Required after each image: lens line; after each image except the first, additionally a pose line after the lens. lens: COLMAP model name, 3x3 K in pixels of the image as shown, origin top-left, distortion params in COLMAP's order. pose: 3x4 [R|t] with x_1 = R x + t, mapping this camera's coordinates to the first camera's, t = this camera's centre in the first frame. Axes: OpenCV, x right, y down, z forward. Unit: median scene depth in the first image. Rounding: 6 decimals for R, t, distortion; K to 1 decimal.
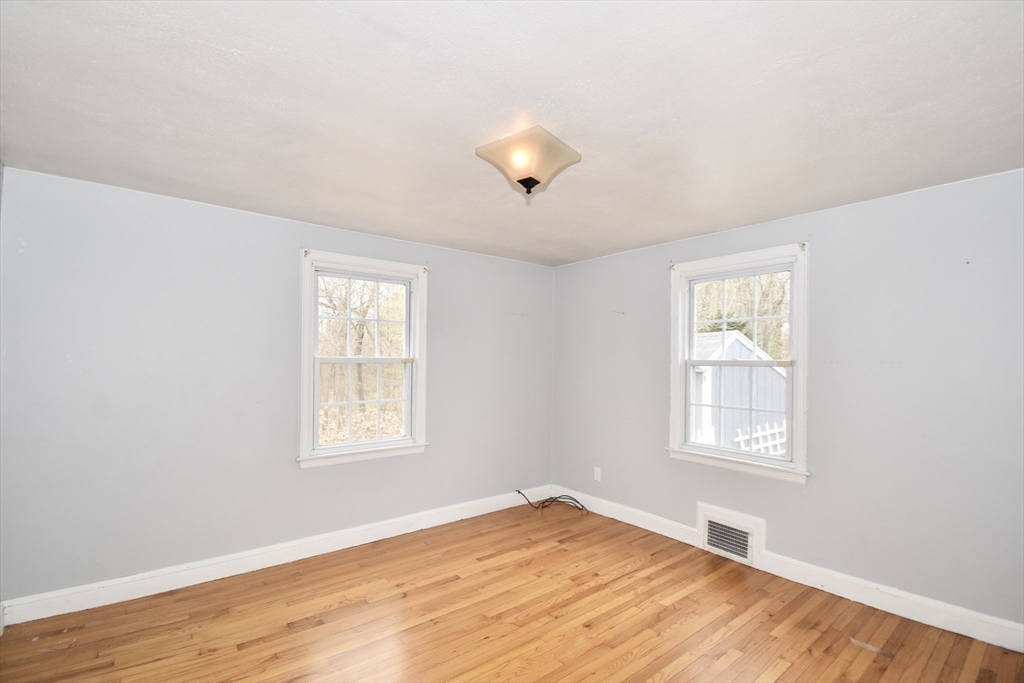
lens RADIAL K [[461.5, 0, 516.6], [0, 461.5, 351.5], [0, 0, 1]] dist [0.023632, -0.030072]
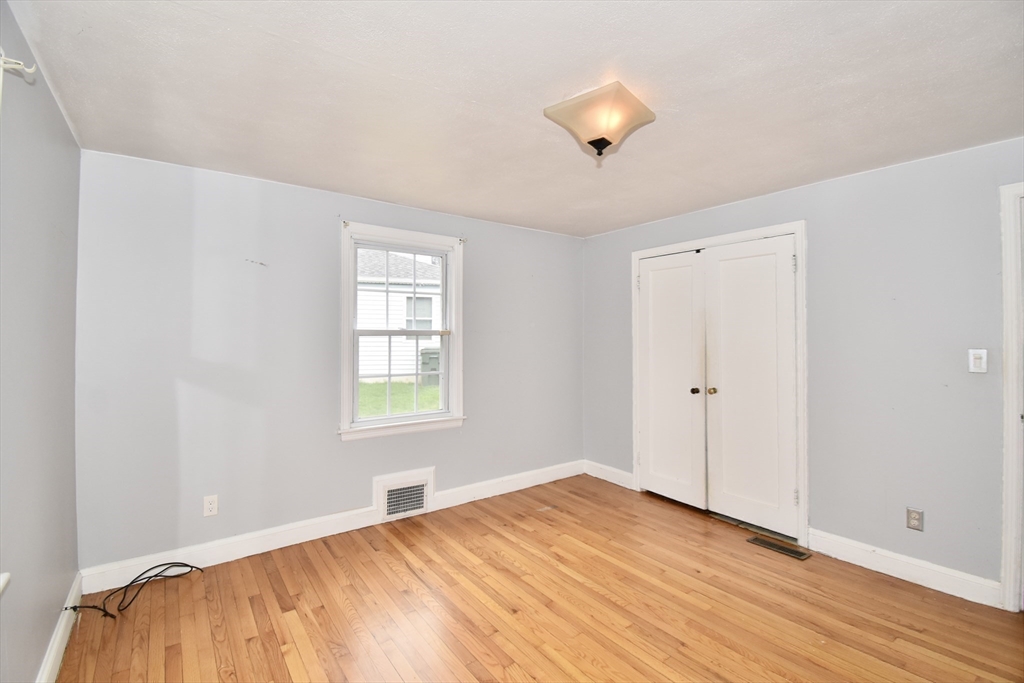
lens RADIAL K [[465.7, 0, 506.9], [0, 465.7, 340.0], [0, 0, 1]] dist [0.025440, -0.029618]
pose [[0.048163, -0.020503, 0.998629, -0.639515], [-0.021695, 0.999532, 0.021568, 0.016461], [-0.998604, -0.022704, 0.047696, 0.798018]]
